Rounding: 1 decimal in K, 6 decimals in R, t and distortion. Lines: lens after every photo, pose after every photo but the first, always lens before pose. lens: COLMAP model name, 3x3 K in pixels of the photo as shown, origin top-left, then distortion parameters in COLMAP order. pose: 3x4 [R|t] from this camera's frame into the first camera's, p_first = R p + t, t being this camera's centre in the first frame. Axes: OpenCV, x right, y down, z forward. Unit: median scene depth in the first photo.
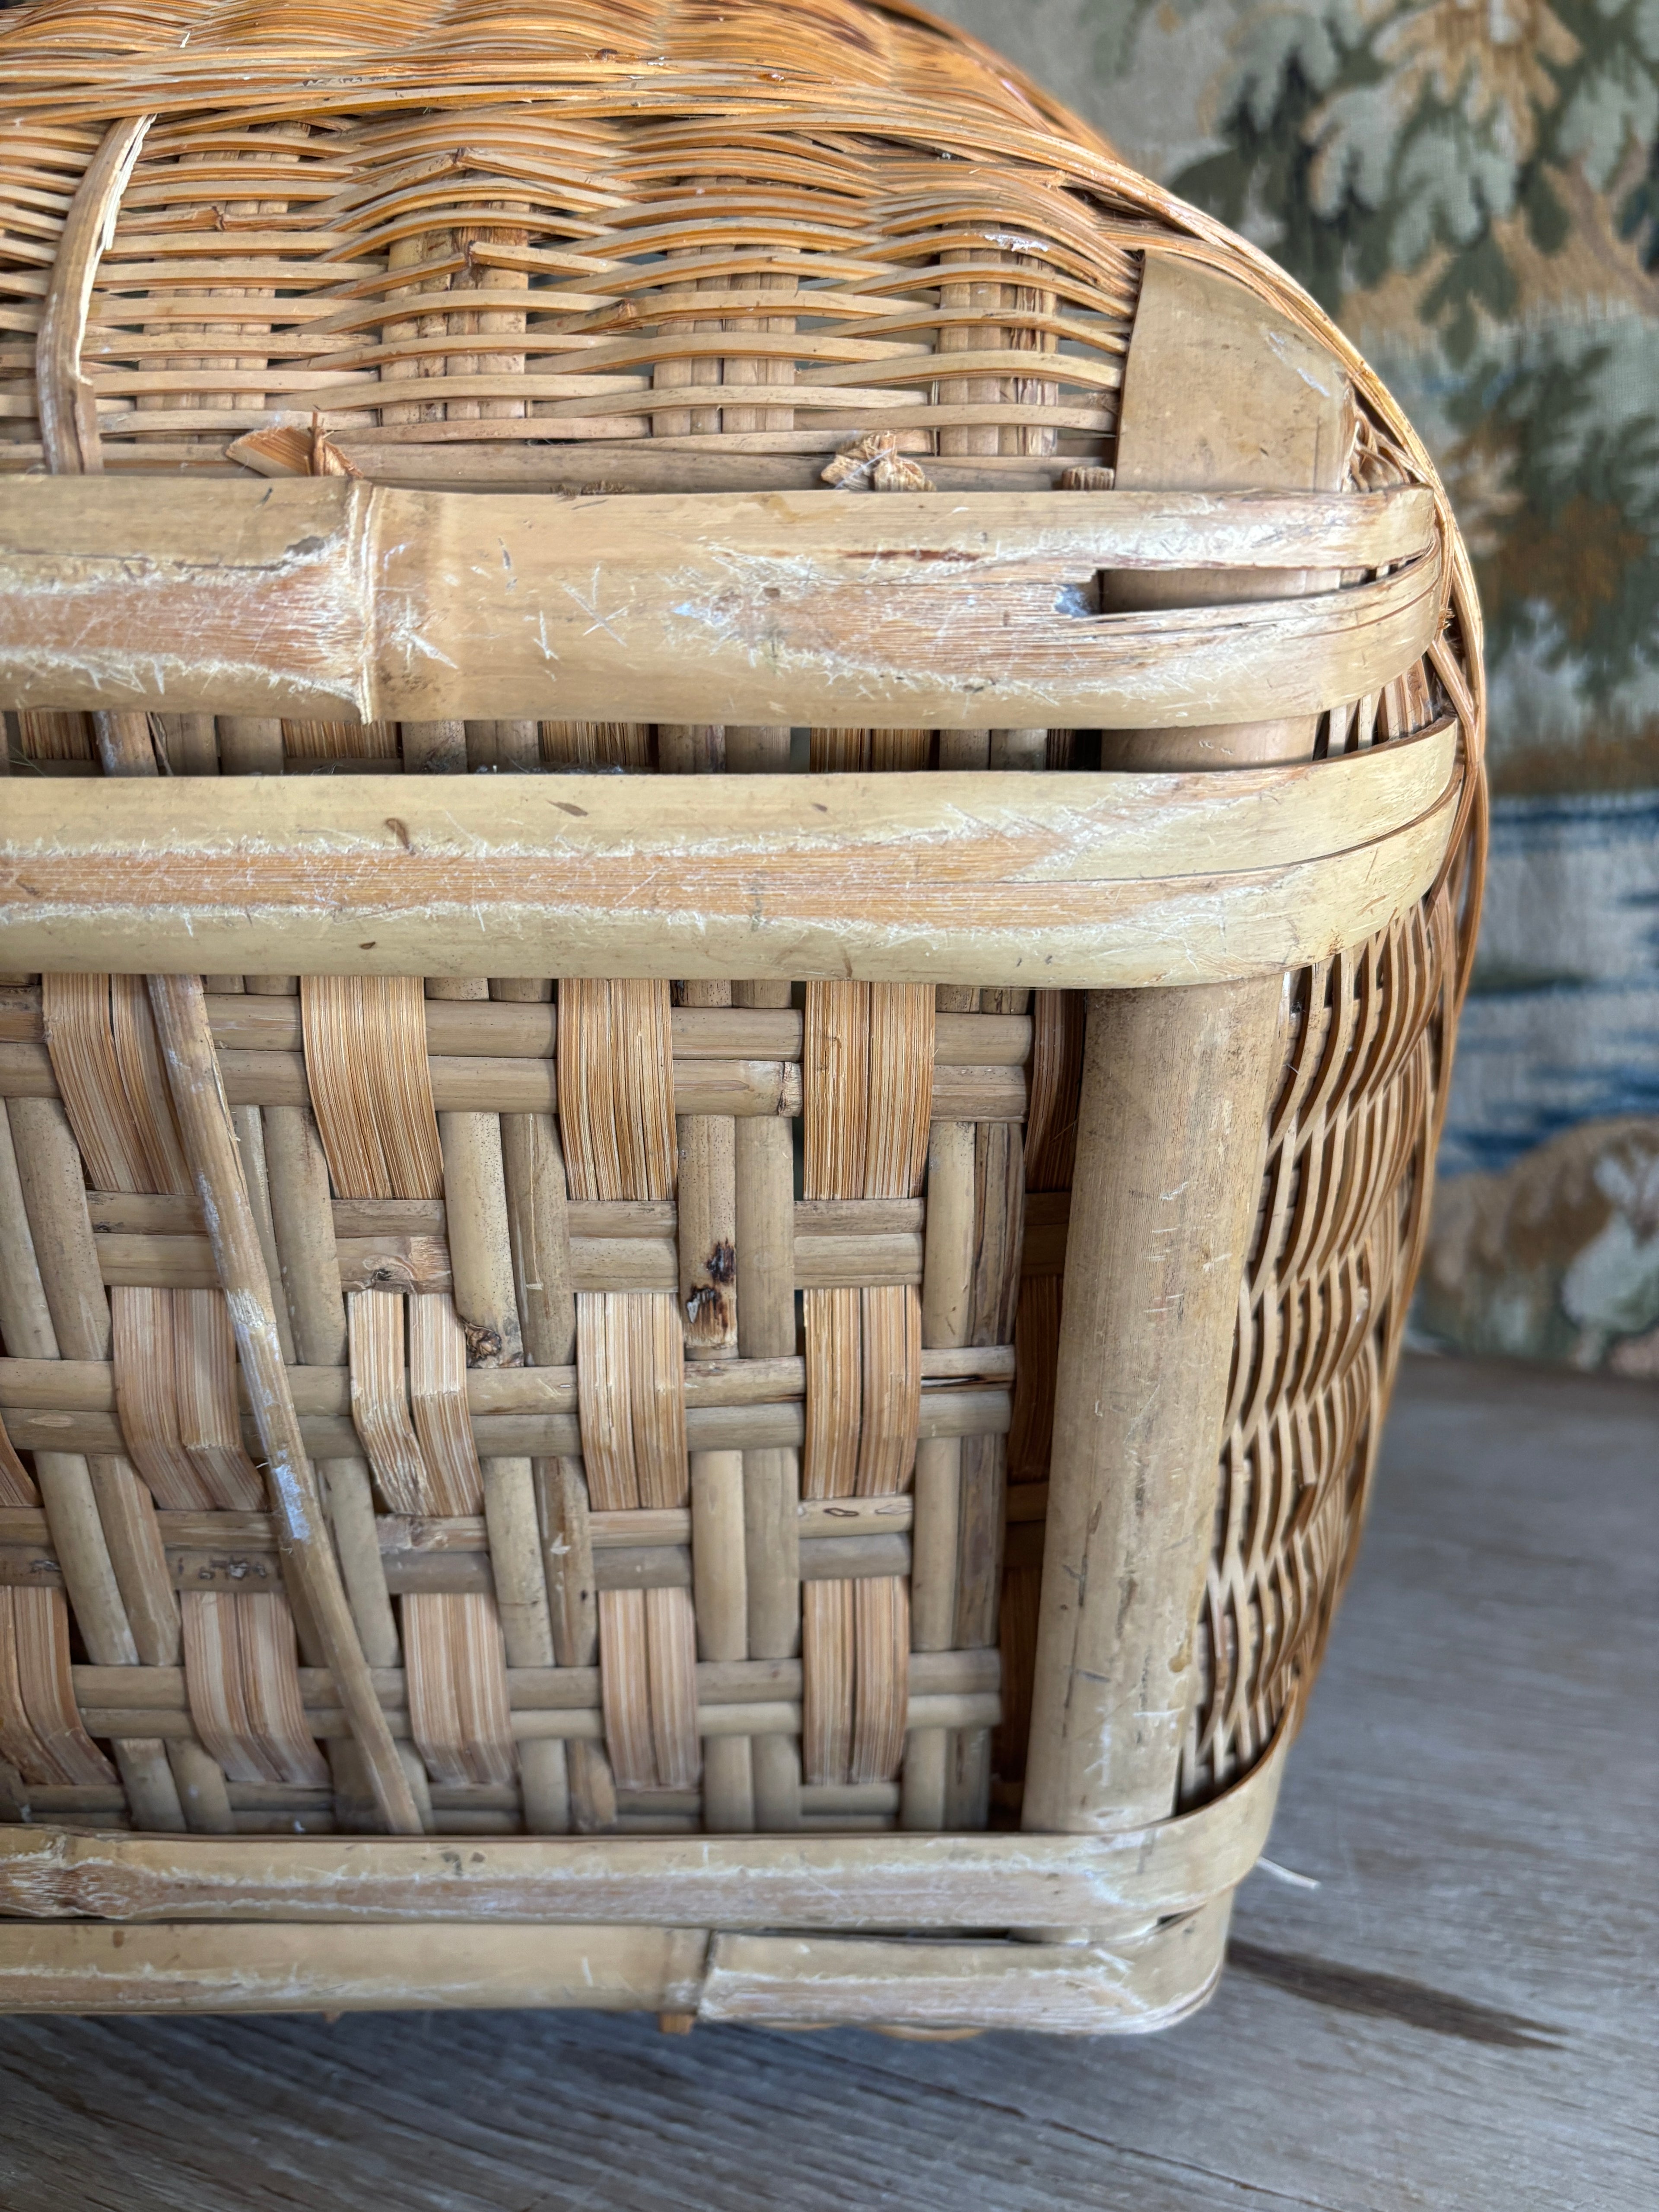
lens RADIAL K [[1743.5, 0, 826.5], [0, 1743.5, 1115.1], [0, 0, 1]] dist [0.044127, -0.082458]
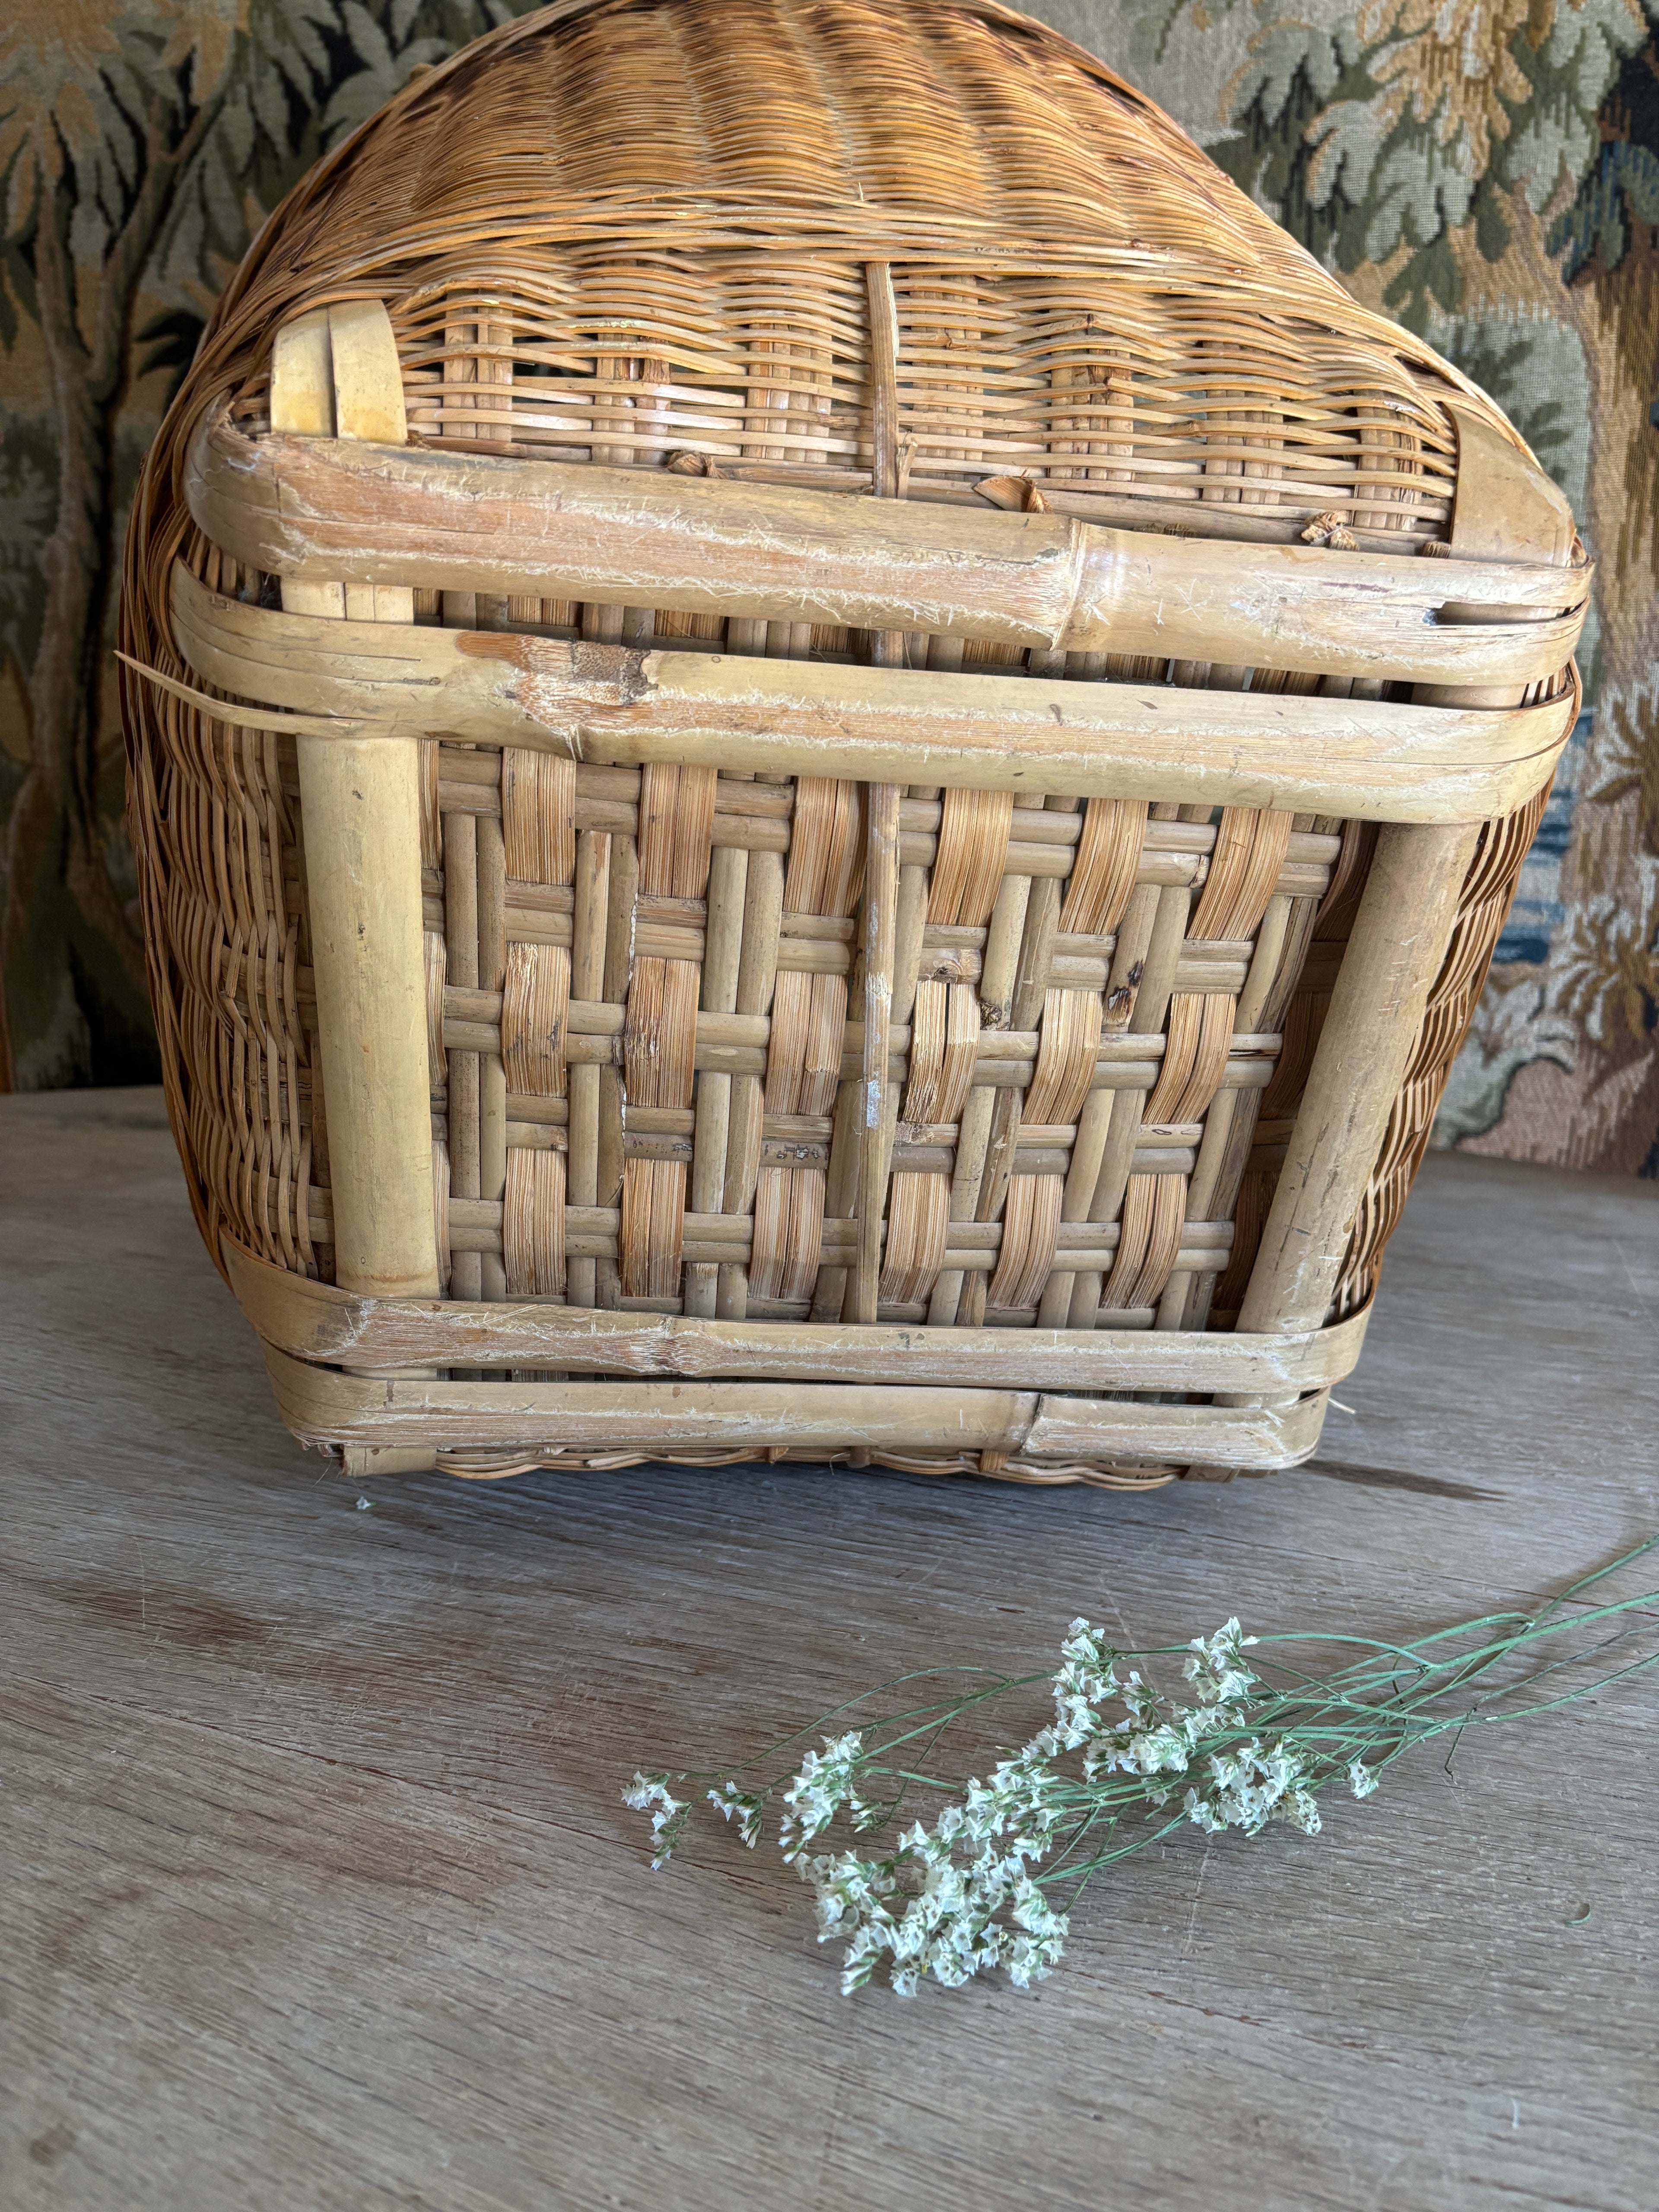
lens RADIAL K [[1743.5, 0, 831.1], [0, 1743.5, 1119.7], [0, 0, 1]] dist [0.044127, -0.082458]
pose [[0.990097, 0.040307, 0.134476, -0.476343], [-0.052199, 0.994917, 0.086113, 0.078385], [-0.130321, -0.092280, 0.987168, -0.546754]]
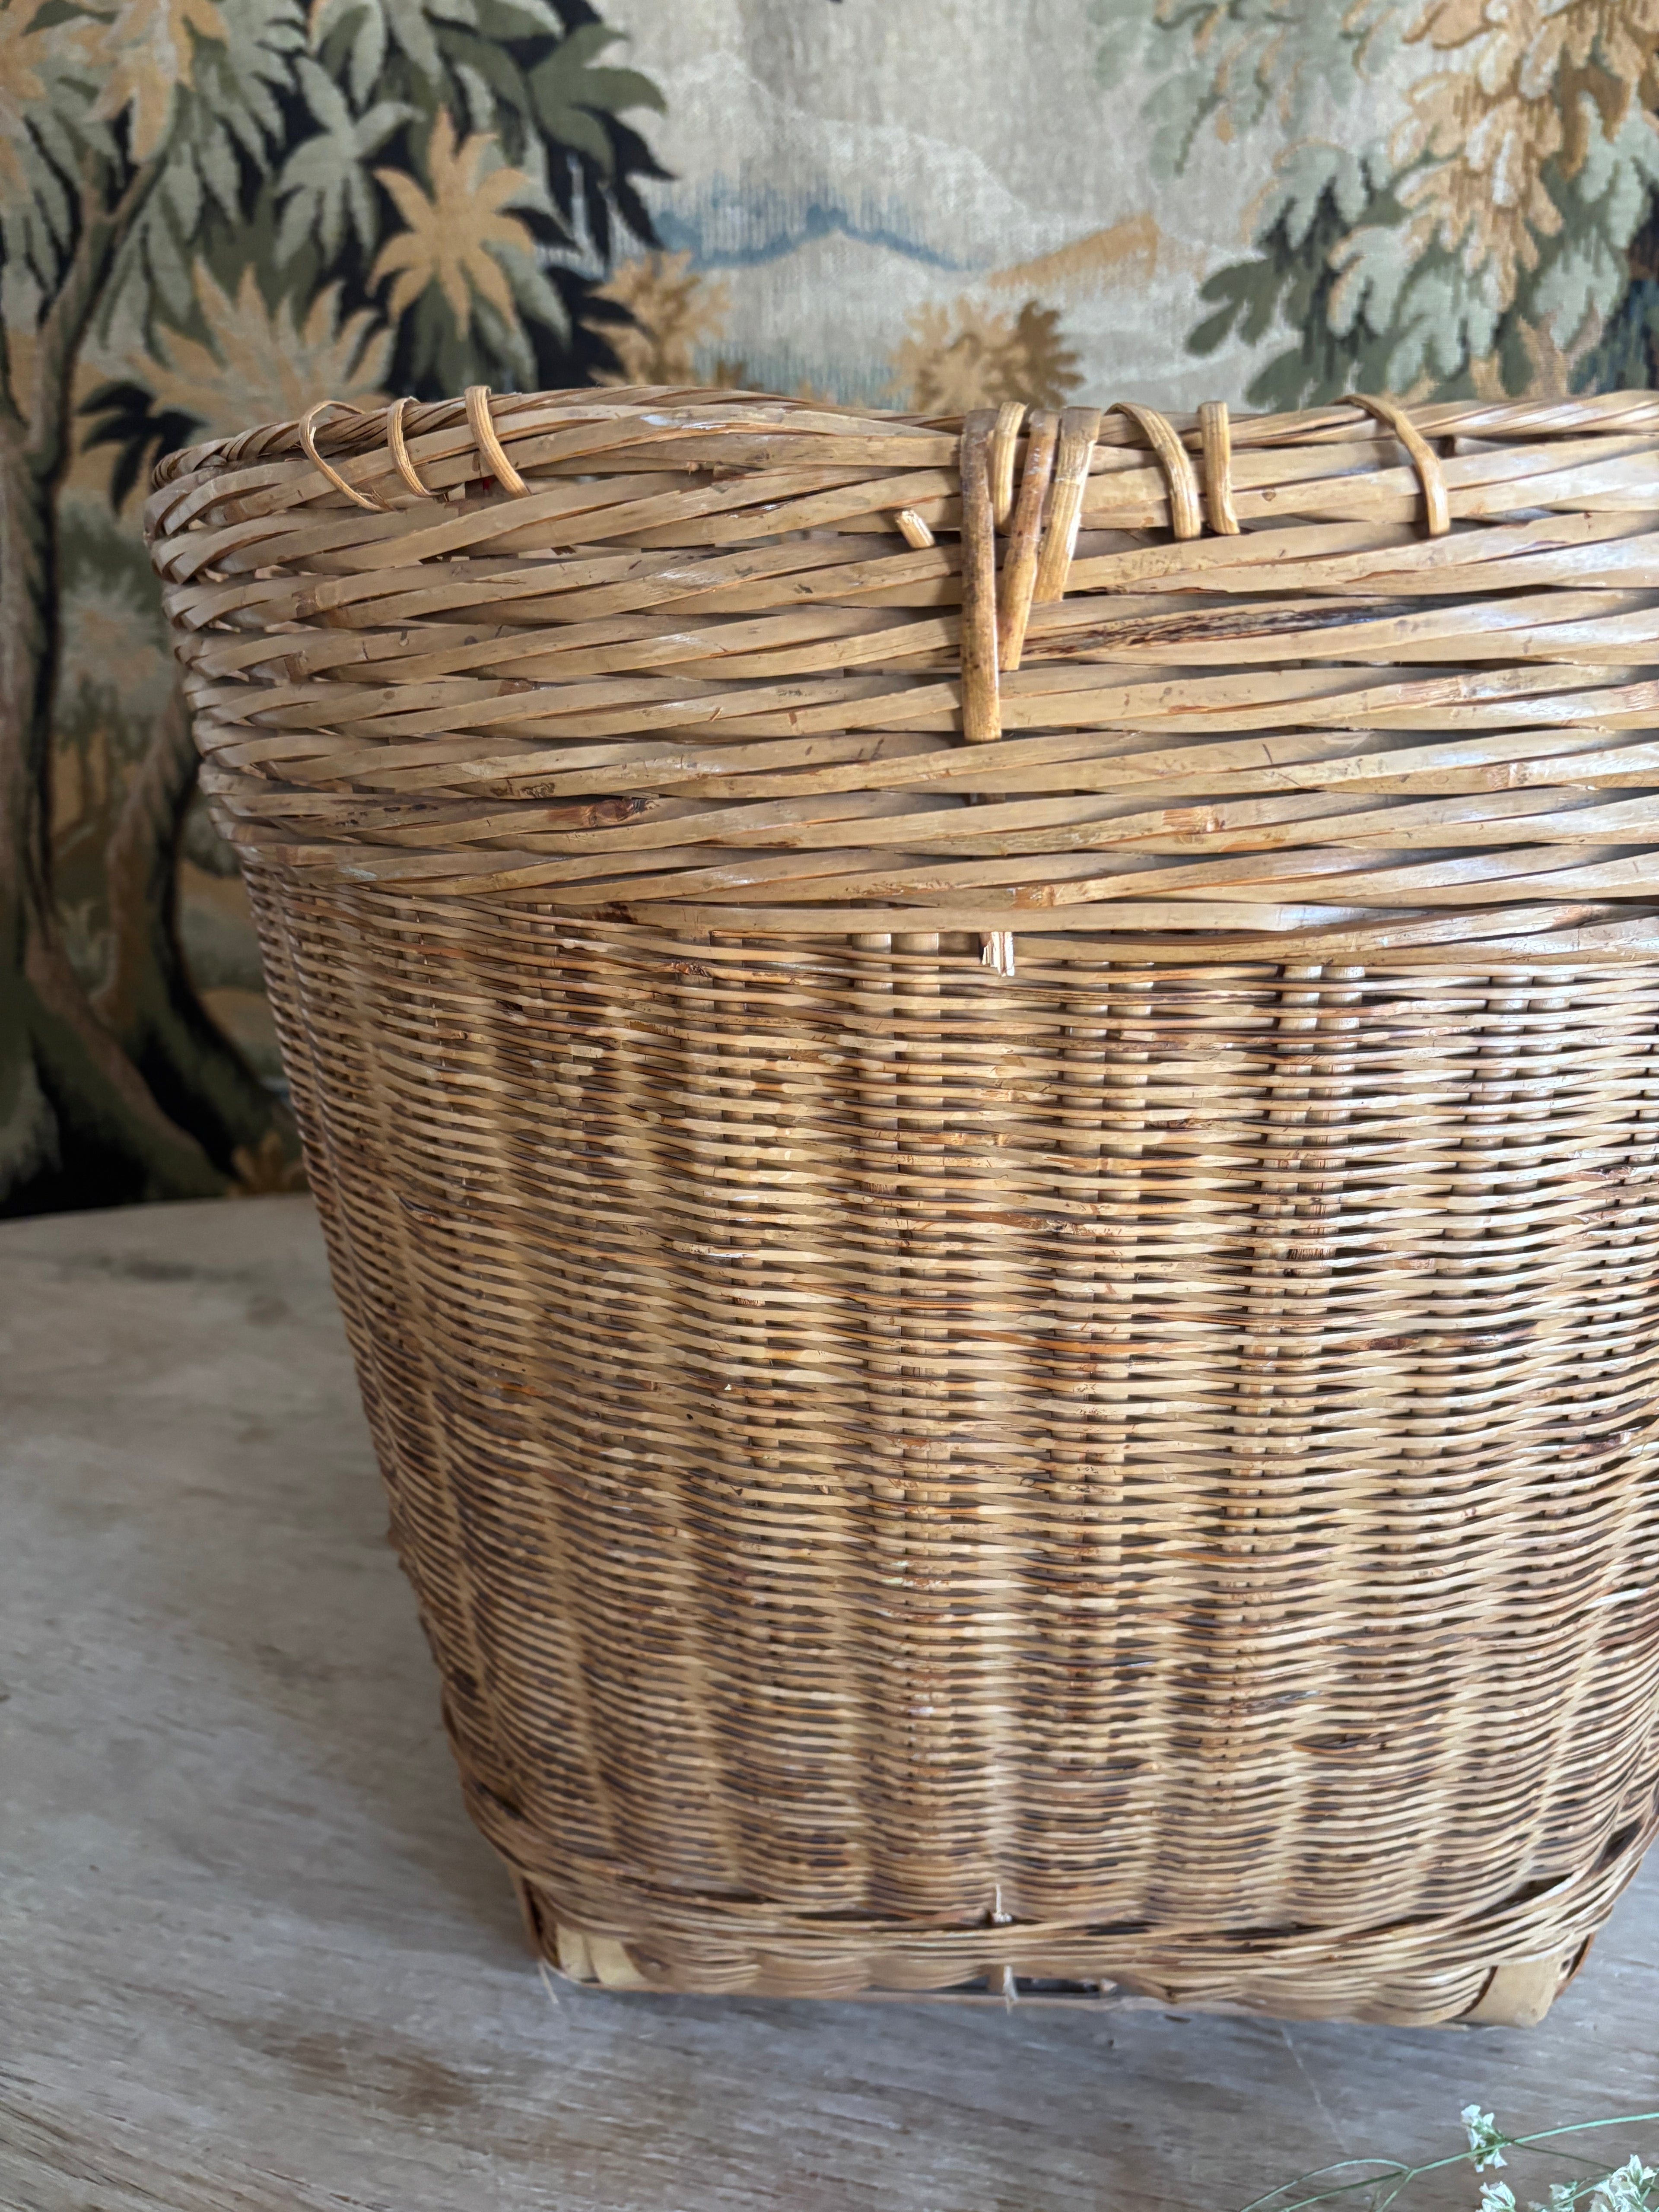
lens RADIAL K [[1743.5, 0, 812.2], [0, 1743.5, 1113.3], [0, 0, 1]] dist [0.044127, -0.082458]
pose [[0.979706, 0.003711, 0.200406, -0.768380], [-0.040645, 0.982735, 0.180500, -0.496415], [-0.196276, -0.184982, 0.962942, -0.435701]]
